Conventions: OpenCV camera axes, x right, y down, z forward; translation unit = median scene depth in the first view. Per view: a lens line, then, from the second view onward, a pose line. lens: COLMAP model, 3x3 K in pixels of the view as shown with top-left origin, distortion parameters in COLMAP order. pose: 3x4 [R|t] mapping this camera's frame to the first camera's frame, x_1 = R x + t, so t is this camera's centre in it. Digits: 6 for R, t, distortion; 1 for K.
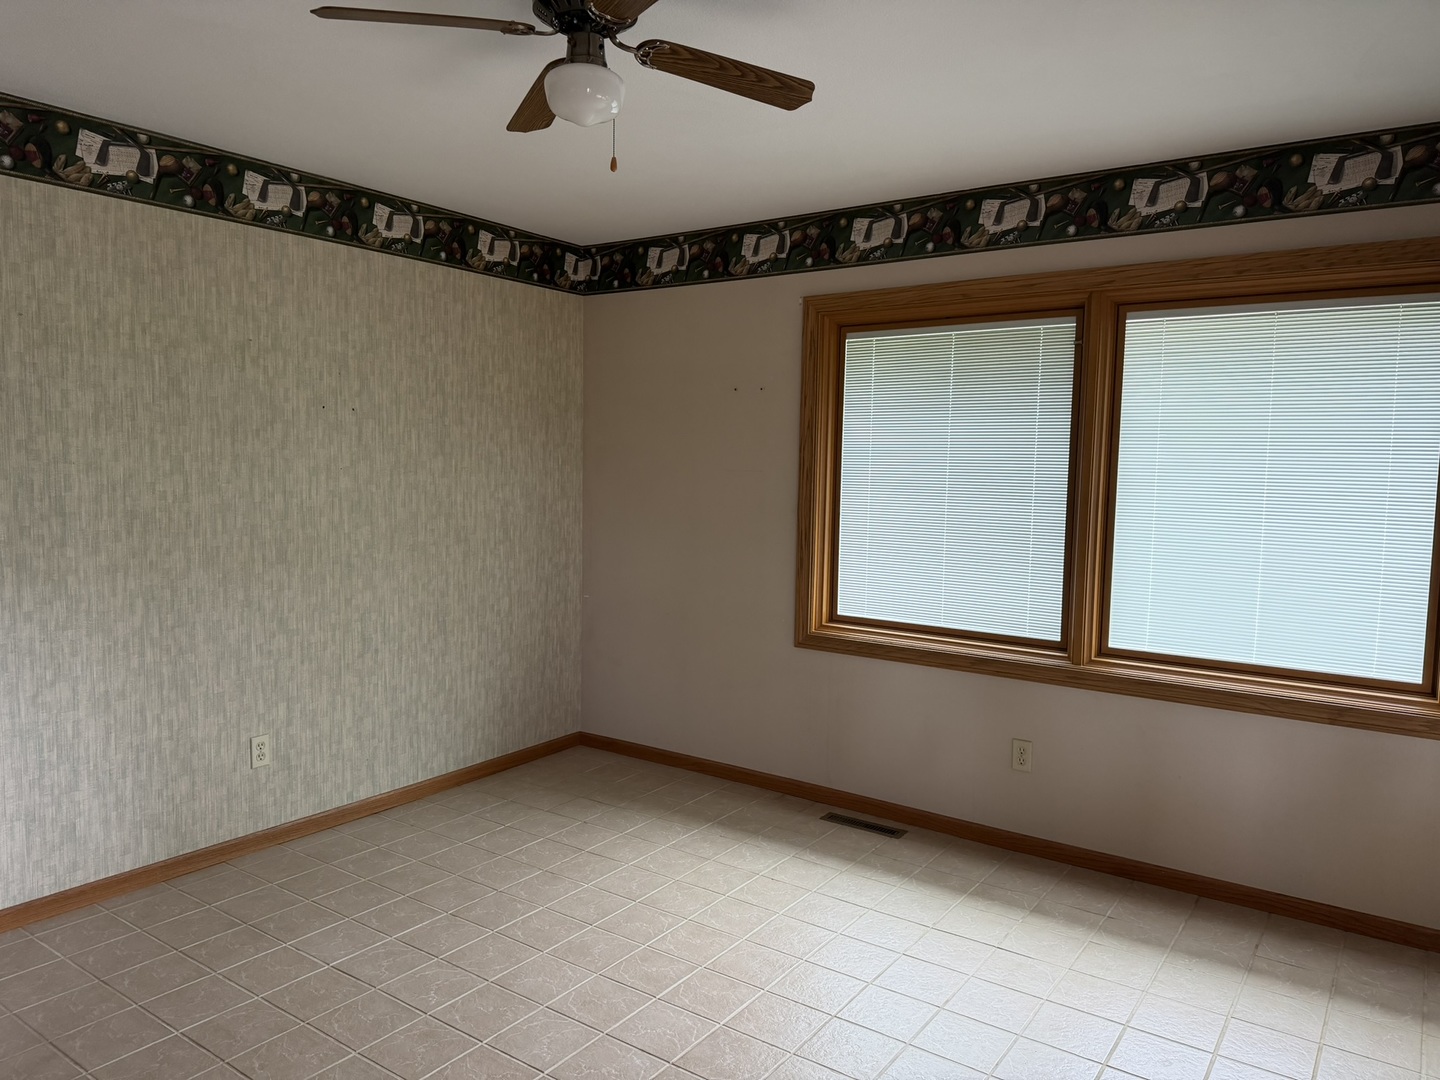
lens RADIAL K [[1005.6, 0, 705.8], [0, 1005.6, 547.1], [0, 0, 1]] dist [0.072060, -0.086718]
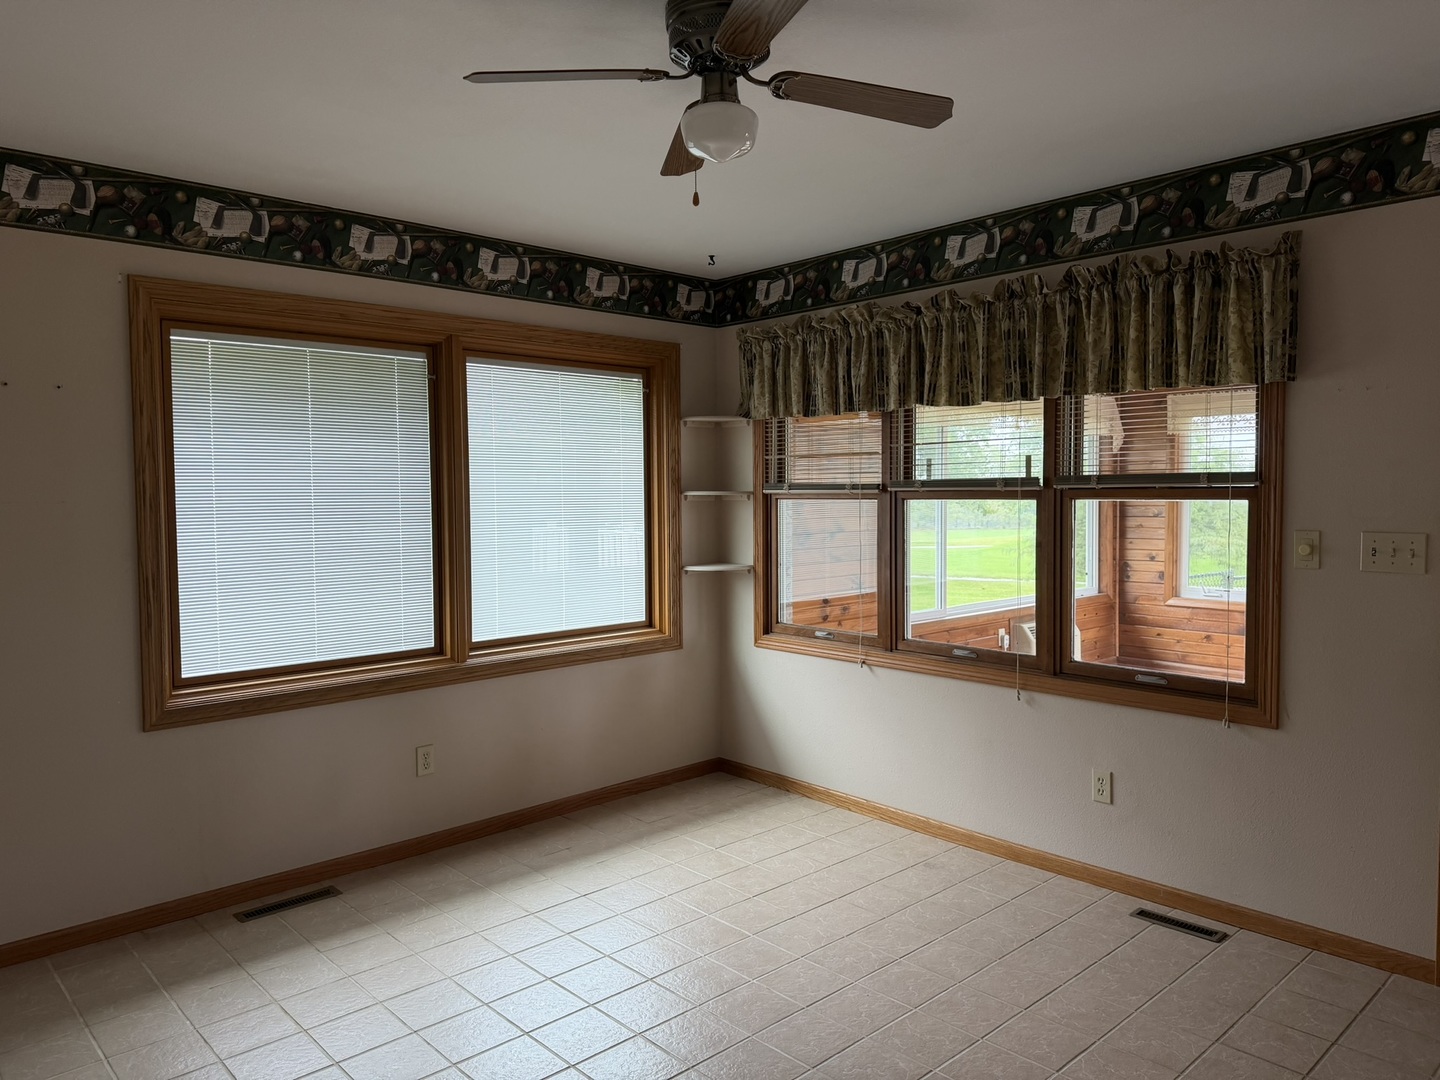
lens RADIAL K [[1005.6, 0, 725.7], [0, 1005.6, 536.3], [0, 0, 1]] dist [0.072060, -0.086718]
pose [[0.190844, -0.066825, 0.979343, -0.739560], [0.092198, 0.994490, 0.049892, -0.058626], [-0.977281, 0.080772, 0.195953, 0.528985]]
